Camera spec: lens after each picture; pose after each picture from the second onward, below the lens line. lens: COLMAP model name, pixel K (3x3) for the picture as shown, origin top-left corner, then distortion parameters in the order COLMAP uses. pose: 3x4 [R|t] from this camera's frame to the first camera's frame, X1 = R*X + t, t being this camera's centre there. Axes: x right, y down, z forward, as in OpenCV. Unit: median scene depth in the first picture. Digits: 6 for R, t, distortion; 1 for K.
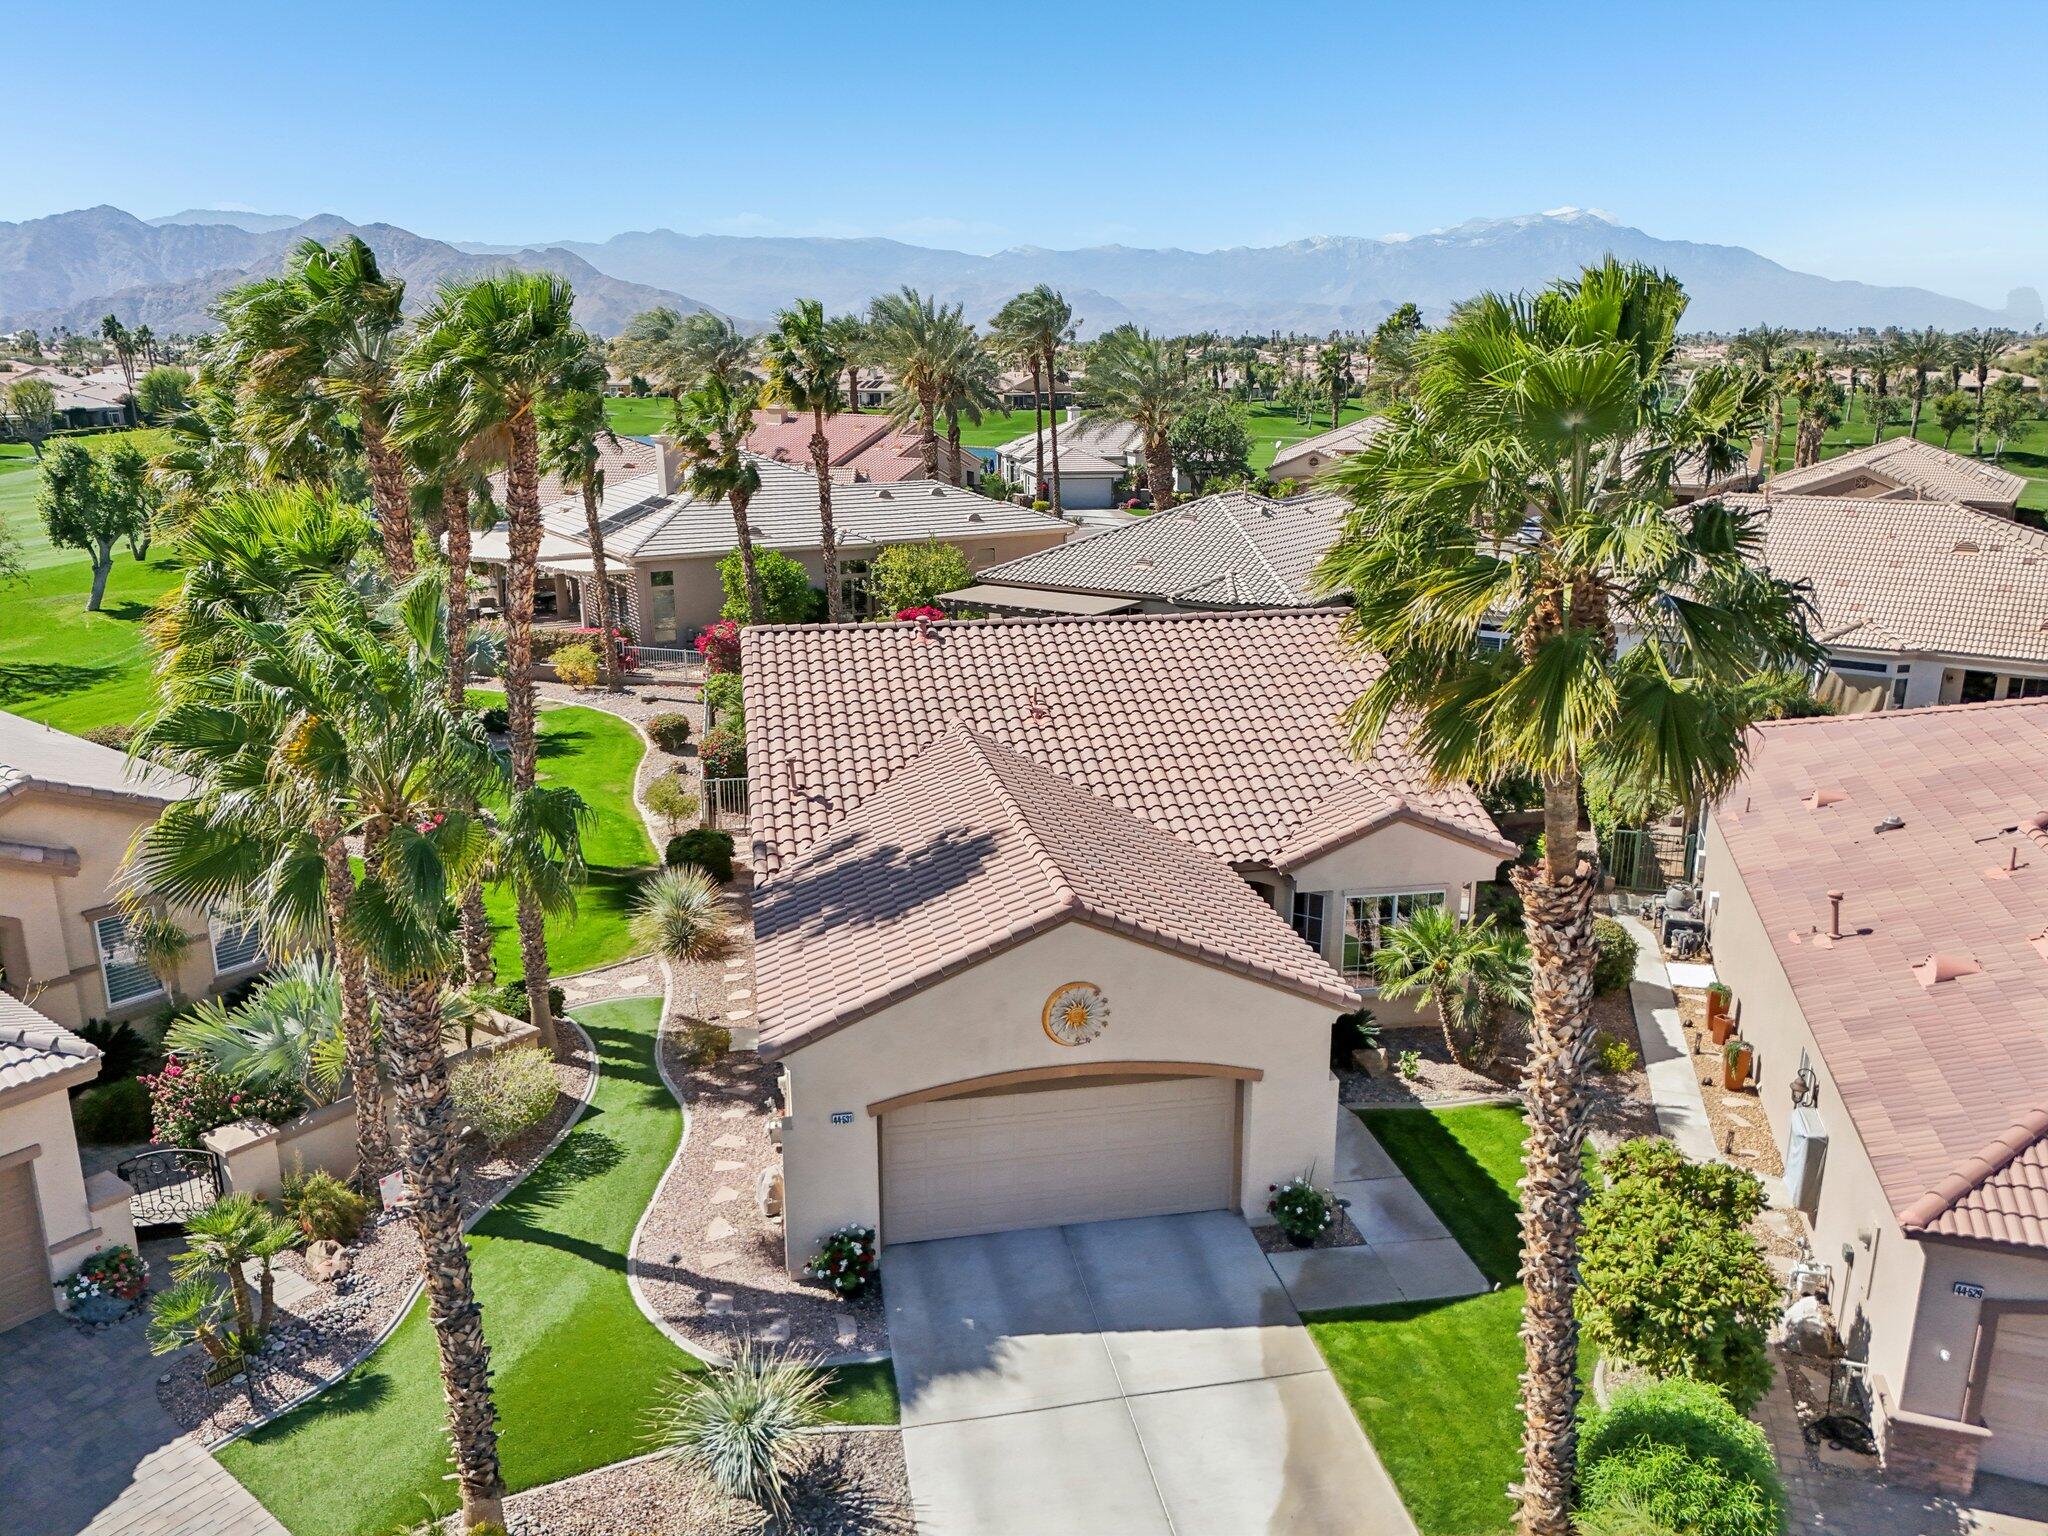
lens RADIAL K [[1453.0, 0, 1024.0], [0, 1453.0, 768.0], [0, 0, 1]] dist [0.001852, -0.001255]
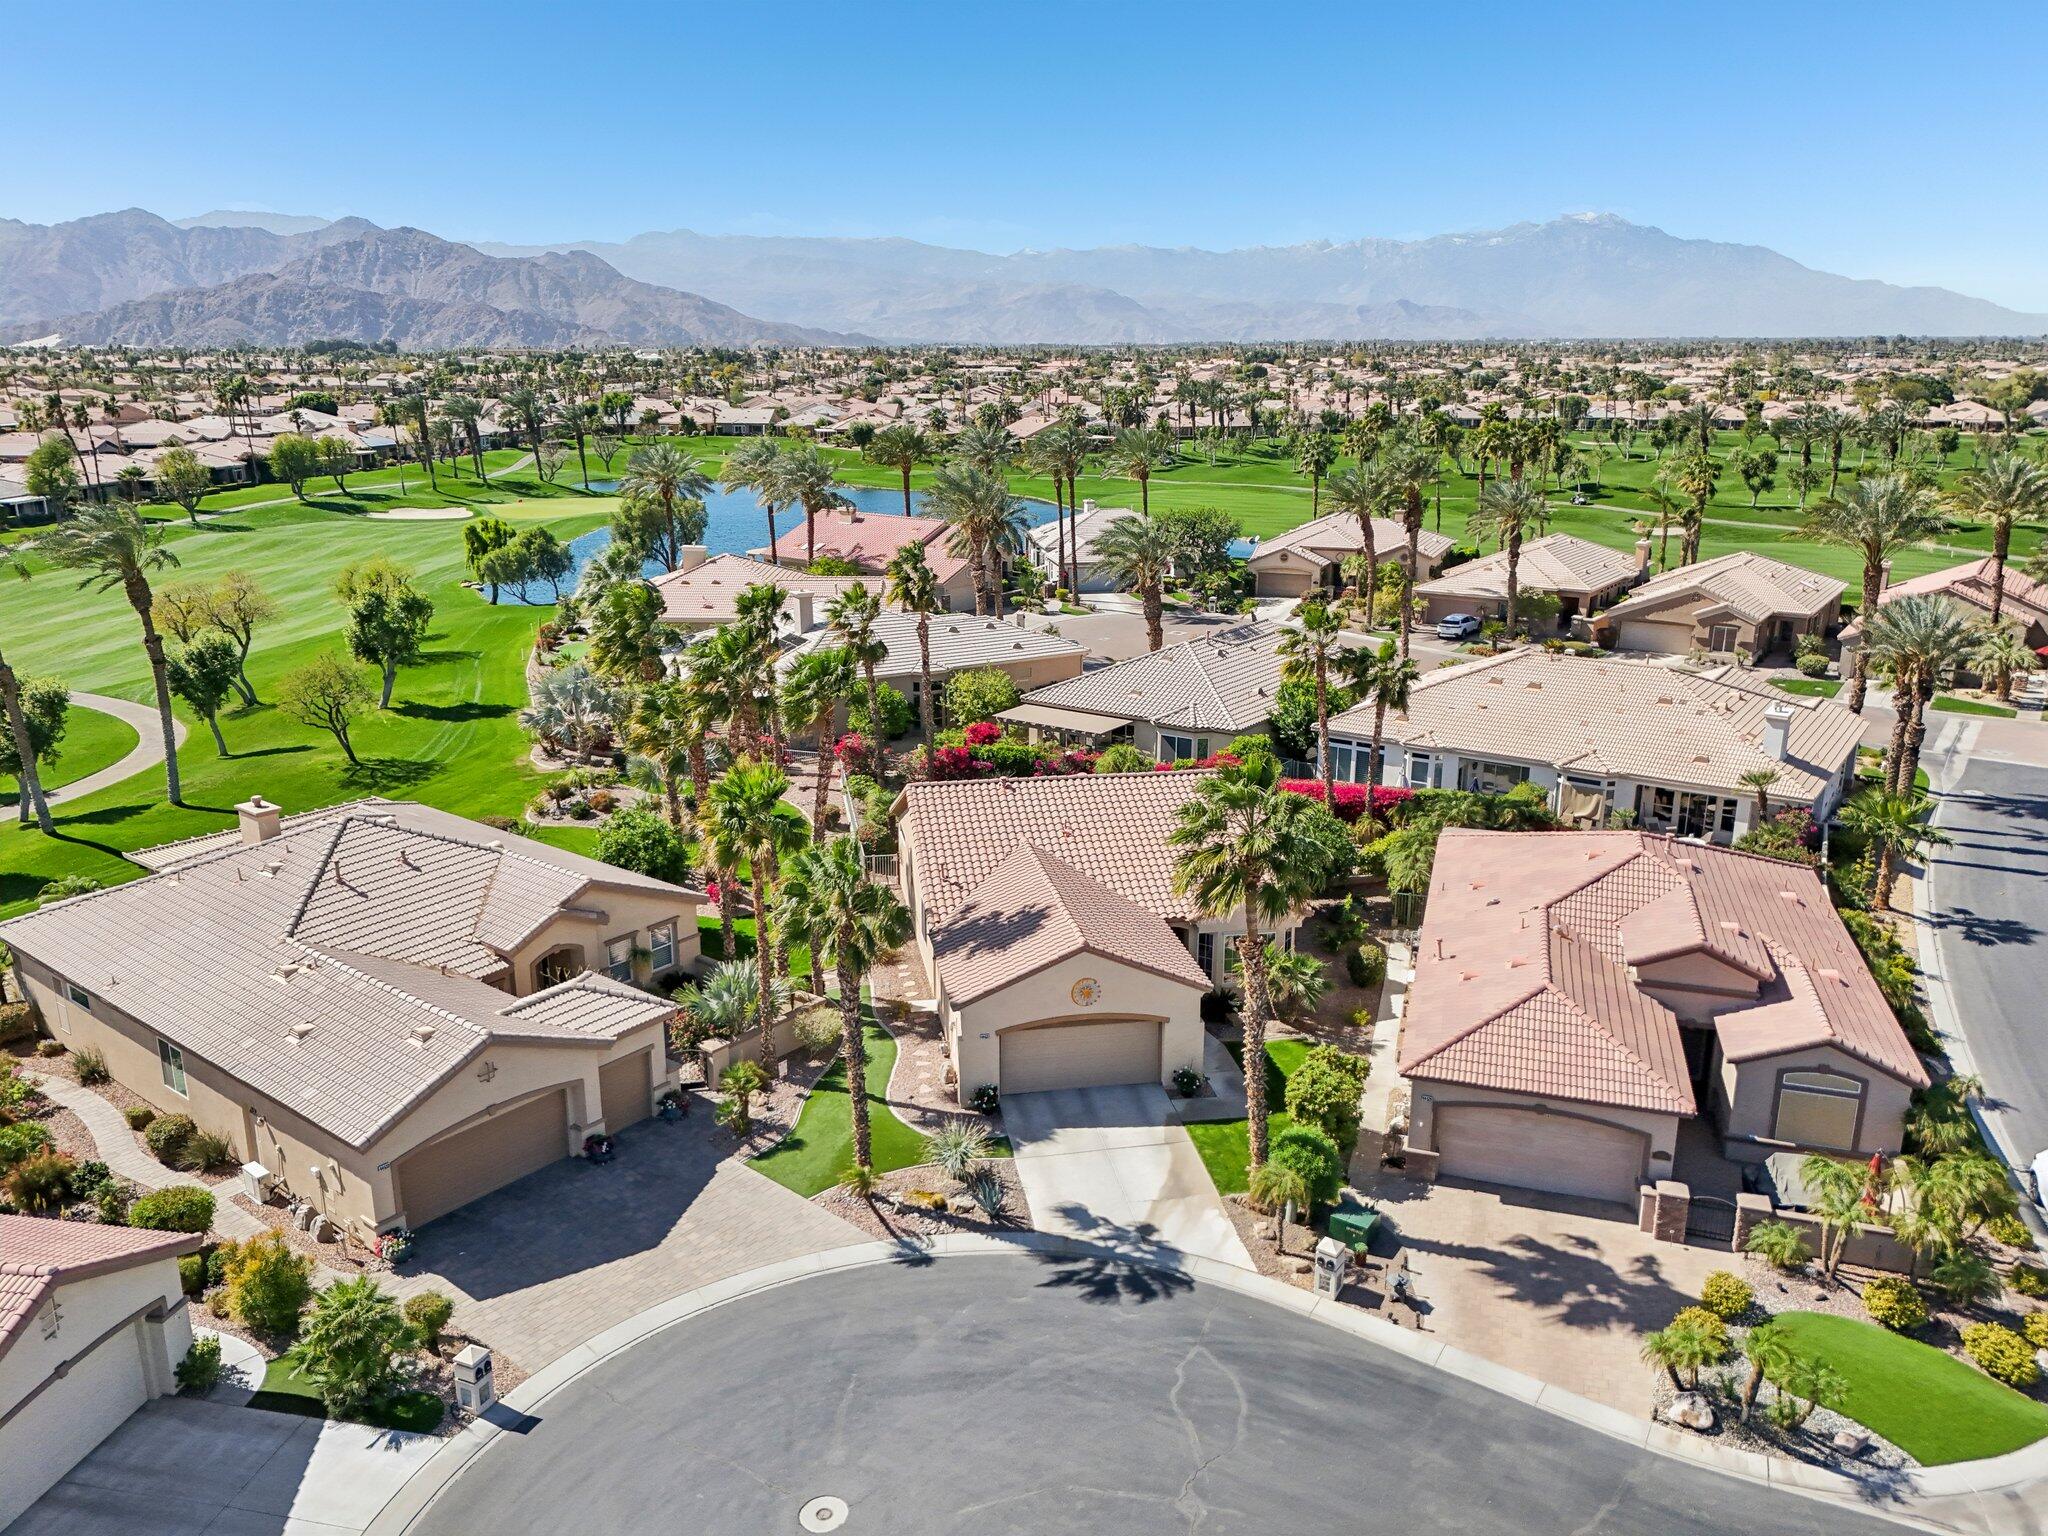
lens RADIAL K [[1426.1, 0, 1024.0], [0, 1426.1, 768.0], [0, 0, 1]] dist [0.023318, -0.001509]
pose [[0.999927, 0.003462, -0.011619, -0.027328], [-0.003461, 0.999994, 0.000063, -0.135215], [0.011619, -0.000023, 0.999932, -0.921004]]
